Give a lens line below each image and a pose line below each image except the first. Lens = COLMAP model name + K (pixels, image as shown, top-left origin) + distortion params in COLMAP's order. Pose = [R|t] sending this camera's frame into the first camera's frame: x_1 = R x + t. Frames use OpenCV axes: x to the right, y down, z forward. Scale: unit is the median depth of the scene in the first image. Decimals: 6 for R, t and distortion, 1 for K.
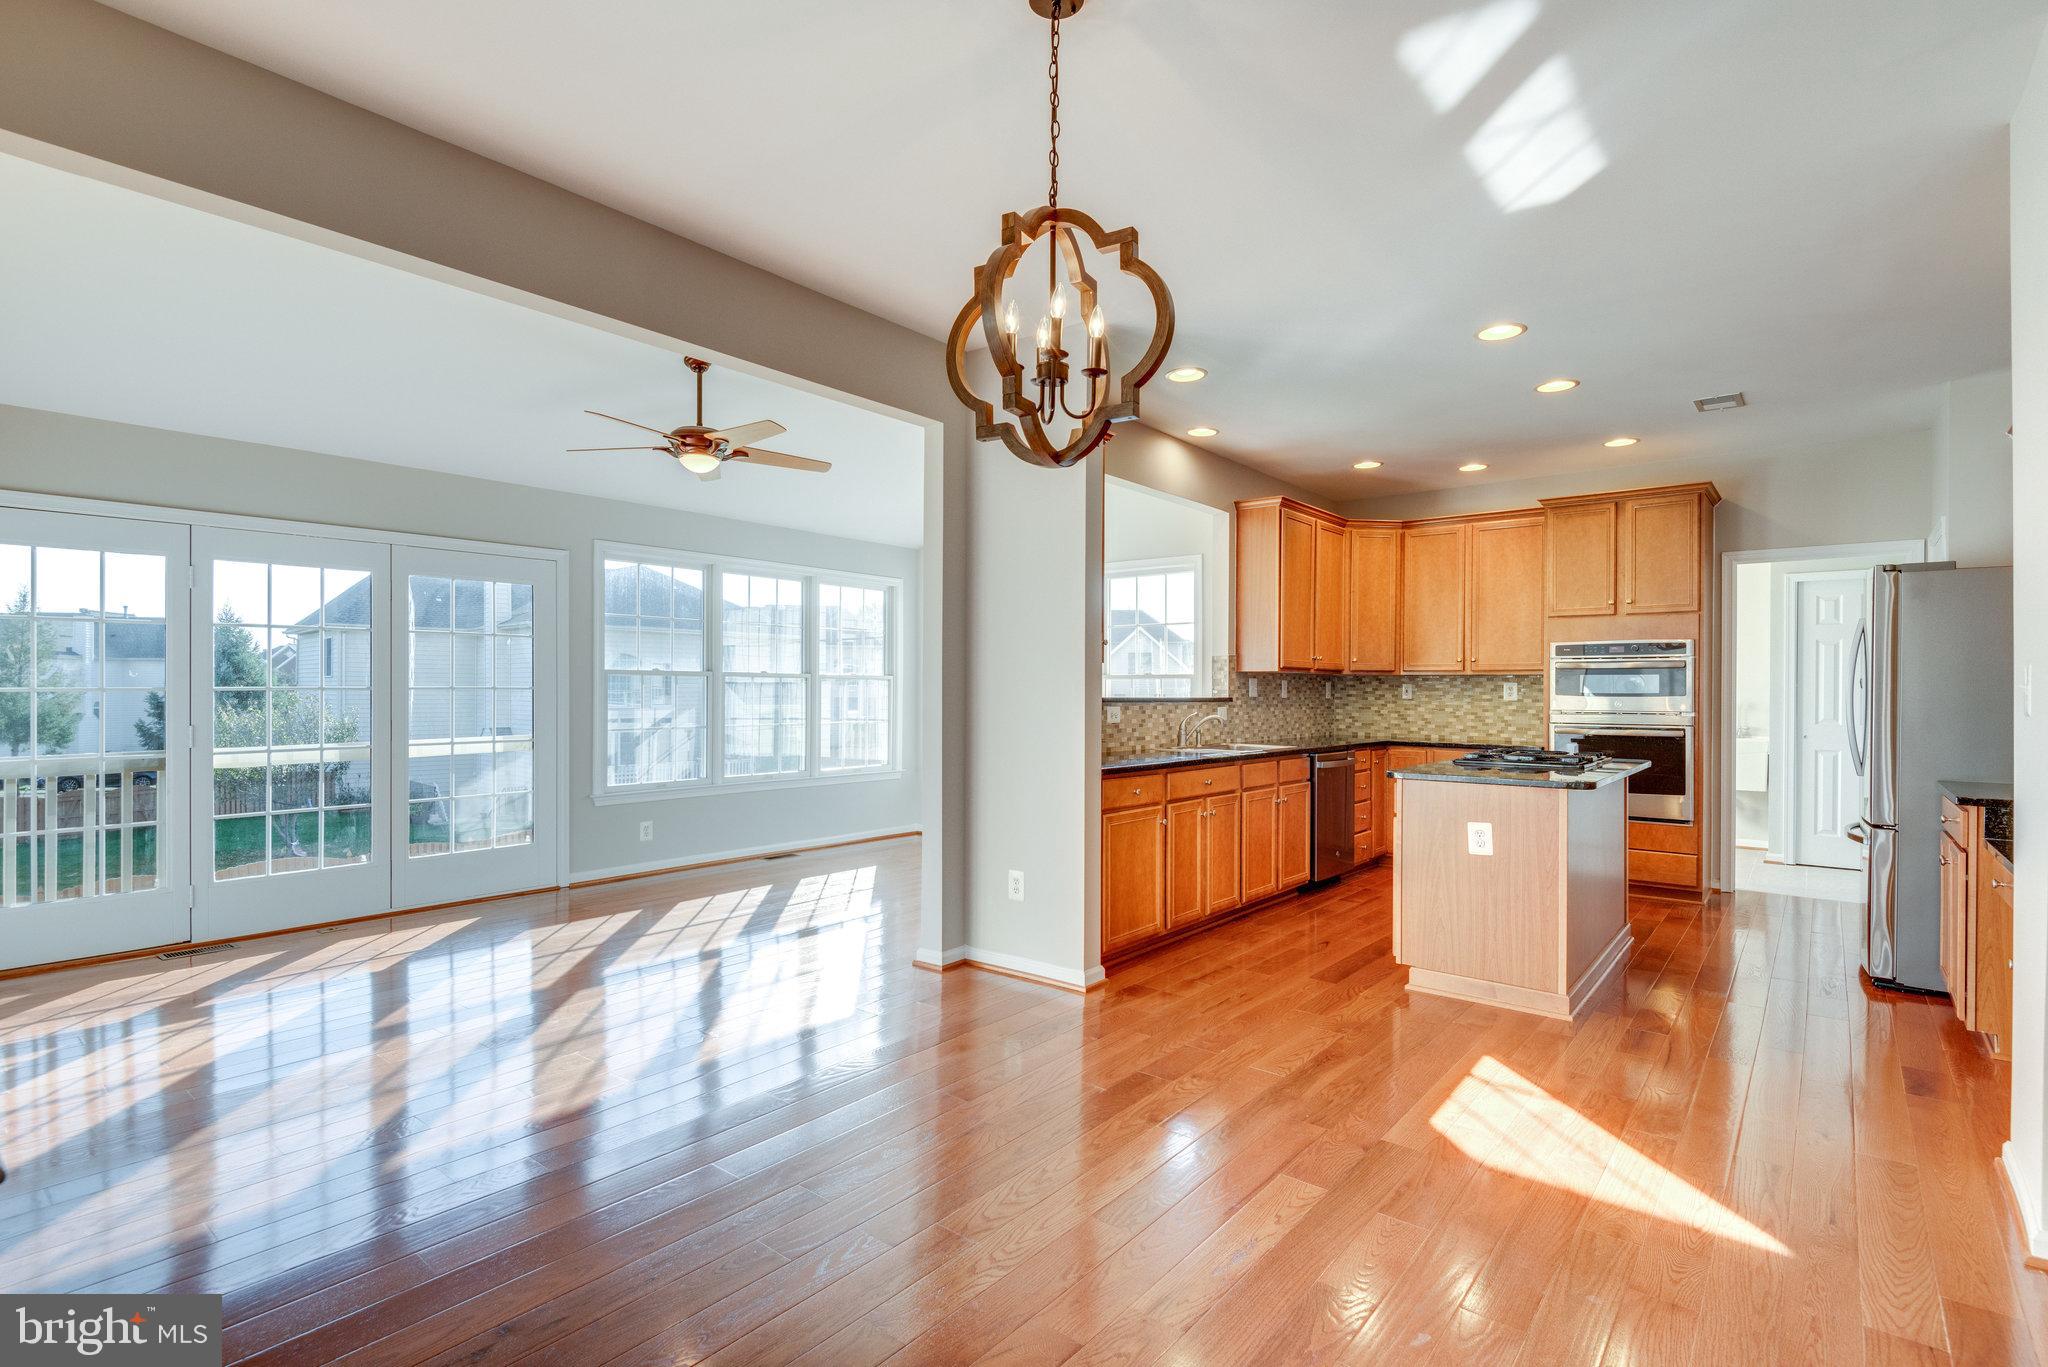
lens RADIAL K [[984.8, 0, 1026.0], [0, 984.8, 686.4], [0, 0, 1]] dist [0.001759, 0.000078]
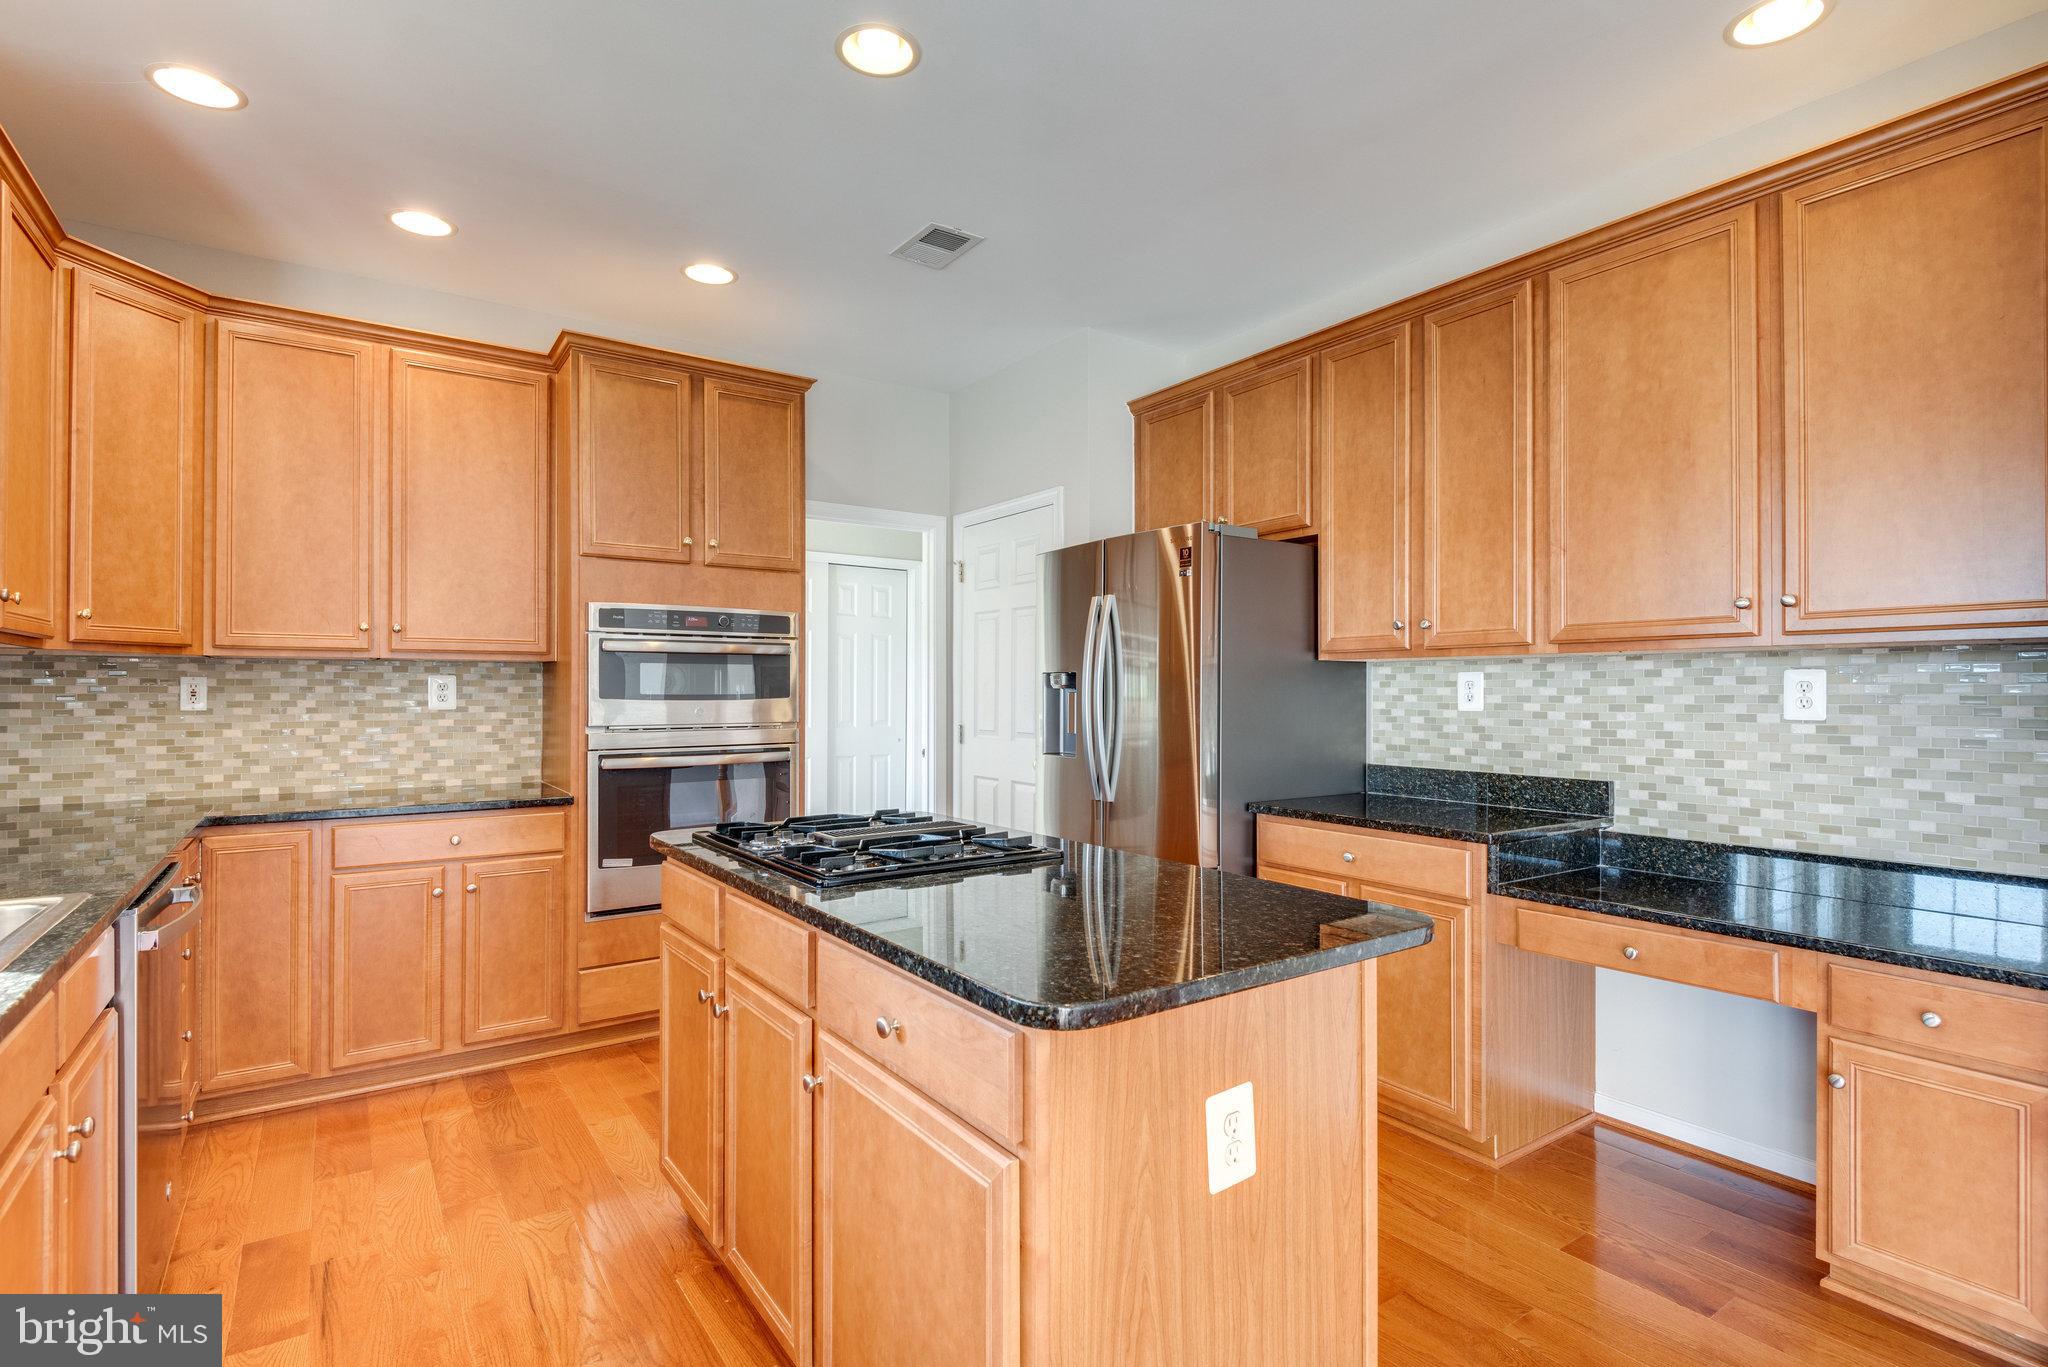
lens RADIAL K [[984.8, 0, 1019.3], [0, 984.8, 682.0], [0, 0, 1]] dist [0.001759, 0.000078]
pose [[0.274879, 0.004258, 0.961469, 0.071412], [-0.000631, 0.999991, -0.004248, 0.001596], [-0.961479, 0.000561, 0.274880, 0.573163]]
